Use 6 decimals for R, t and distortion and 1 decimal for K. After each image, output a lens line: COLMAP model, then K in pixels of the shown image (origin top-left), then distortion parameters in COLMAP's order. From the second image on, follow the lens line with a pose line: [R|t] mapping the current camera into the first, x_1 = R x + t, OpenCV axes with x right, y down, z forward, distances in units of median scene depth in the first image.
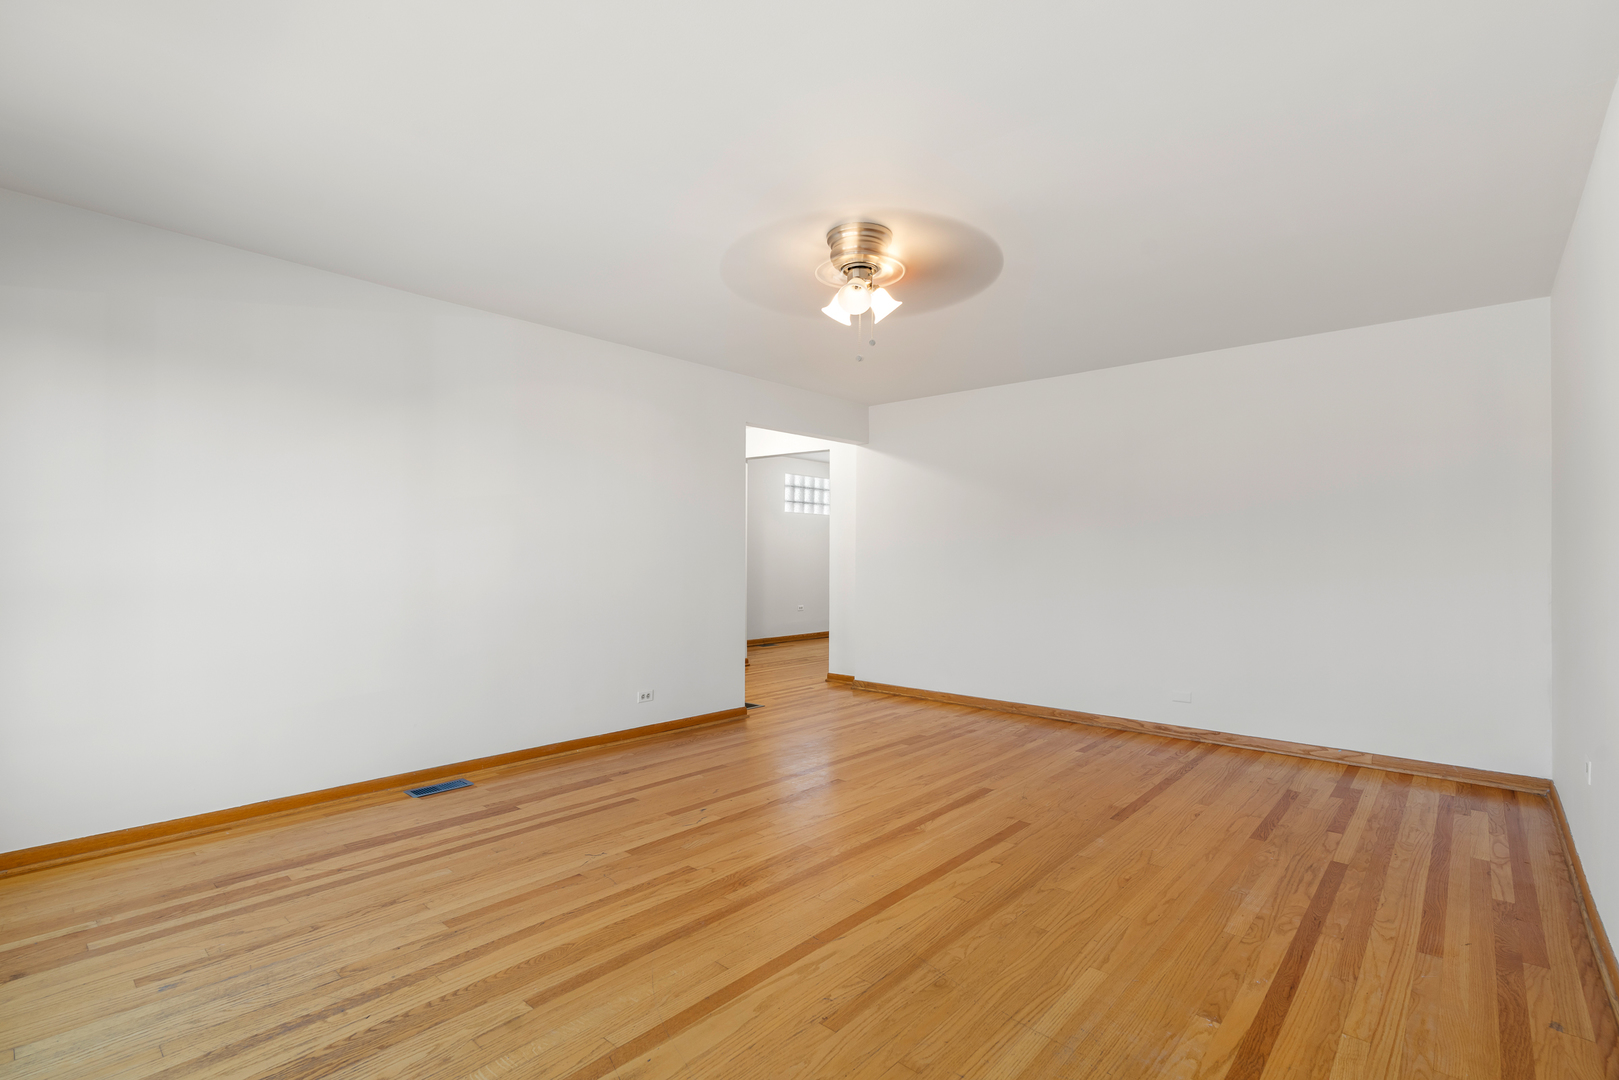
lens RADIAL K [[746.5, 0, 805.2], [0, 746.5, 574.0], [0, 0, 1]] dist [-0.001820, -0.000126]
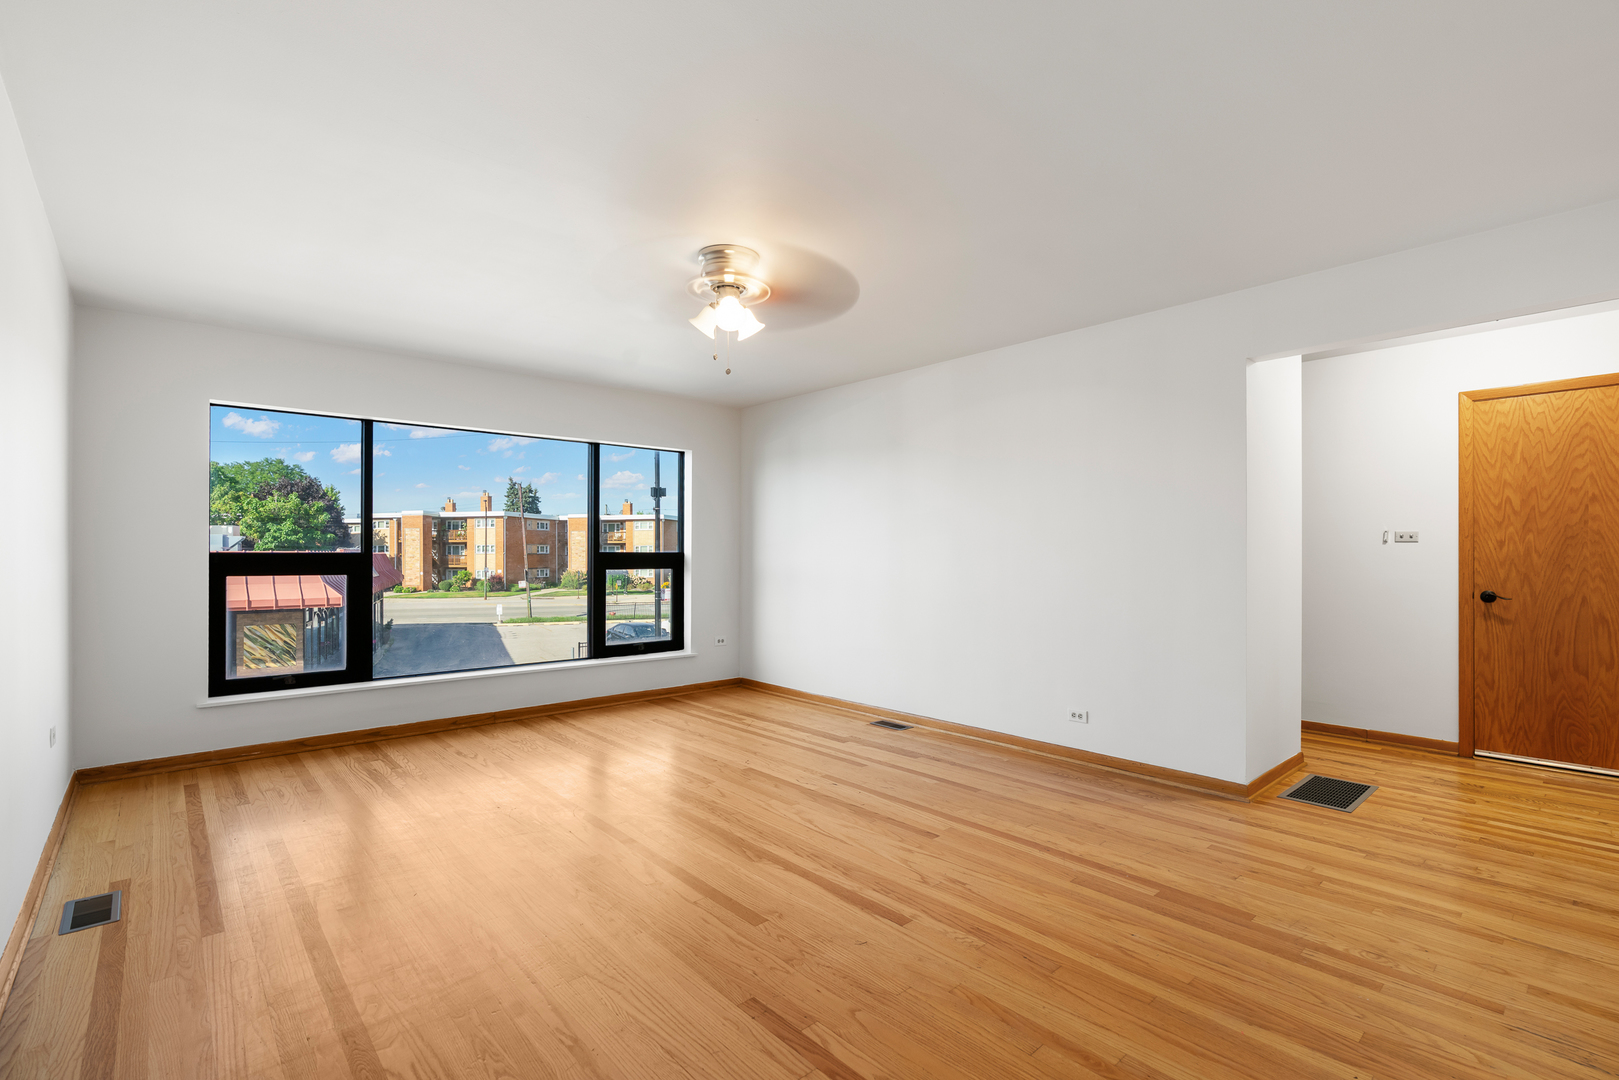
lens RADIAL K [[739.0, 0, 815.1], [0, 739.0, 555.8], [0, 0, 1]] dist [-0.003885, 0.001468]
pose [[-0.104737, -0.007257, -0.994474, 0.956622], [-0.028829, 0.999575, -0.004258, -0.019064], [0.994082, 0.028223, -0.104901, 1.068846]]
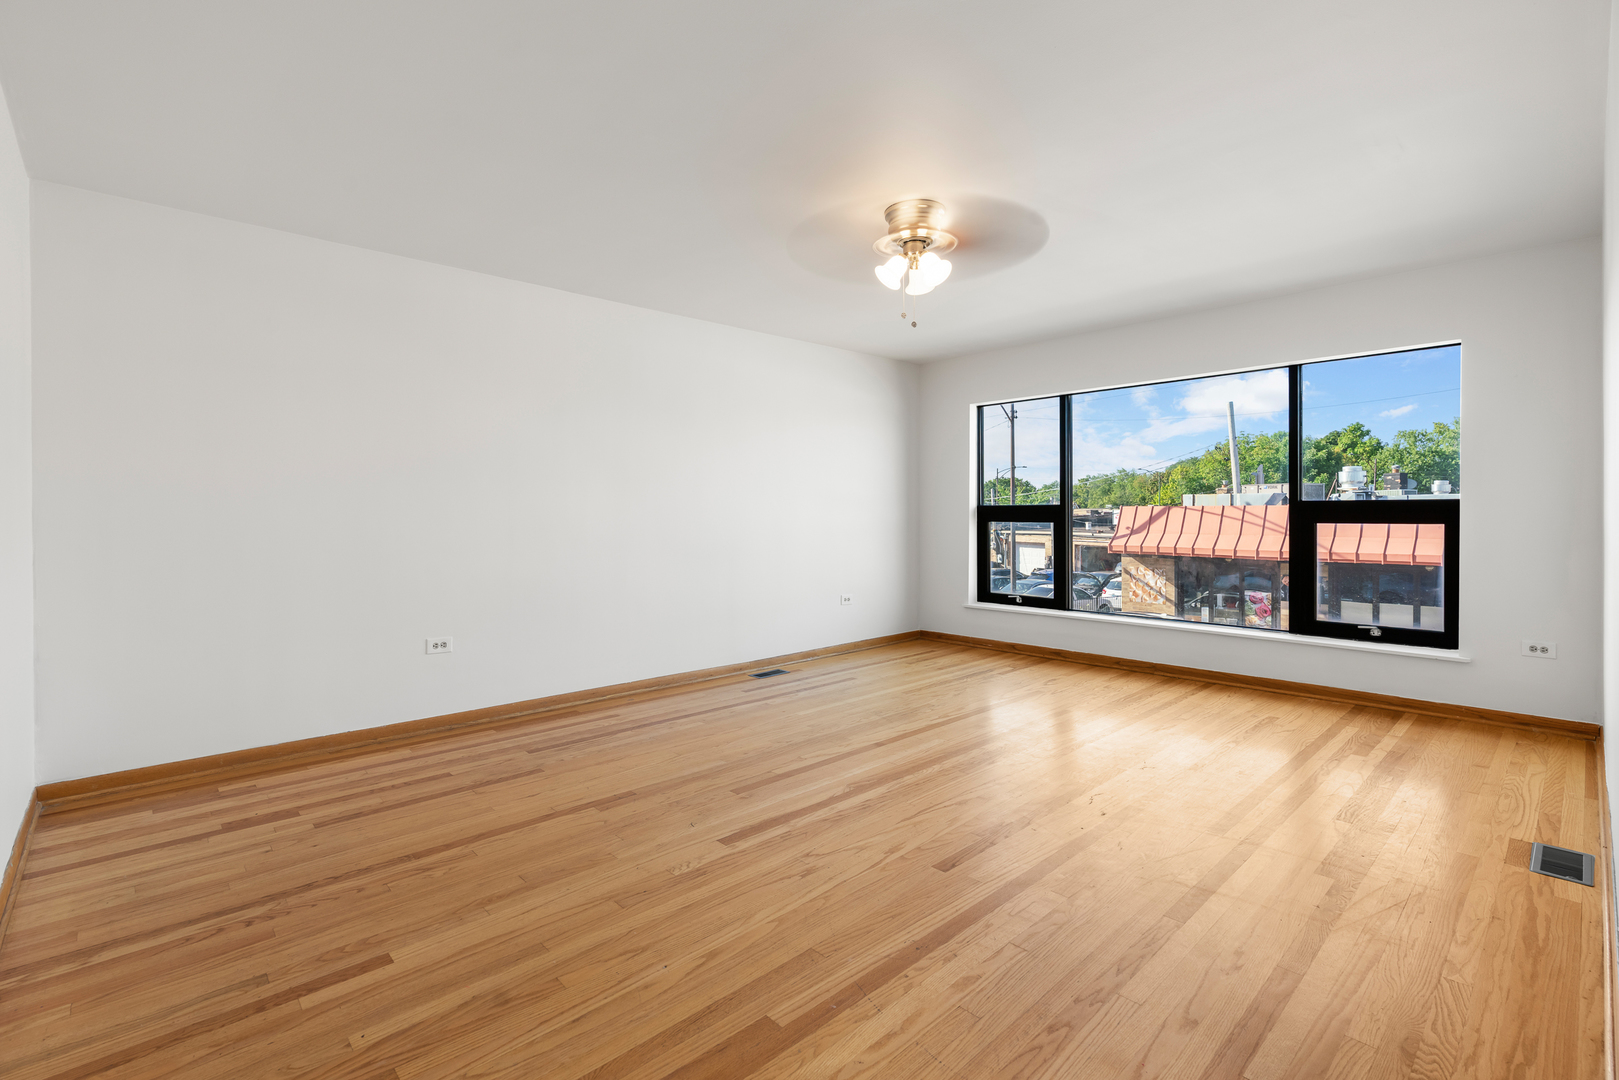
lens RADIAL K [[727.2, 0, 810.9], [0, 727.2, 522.8], [0, 0, 1]] dist [-0.003165, -0.000323]
pose [[-0.996225, -0.002864, 0.086764, 0.116183], [0.000715, 0.999151, 0.041194, -0.039517], [-0.086808, 0.041100, -0.995377, 1.800974]]
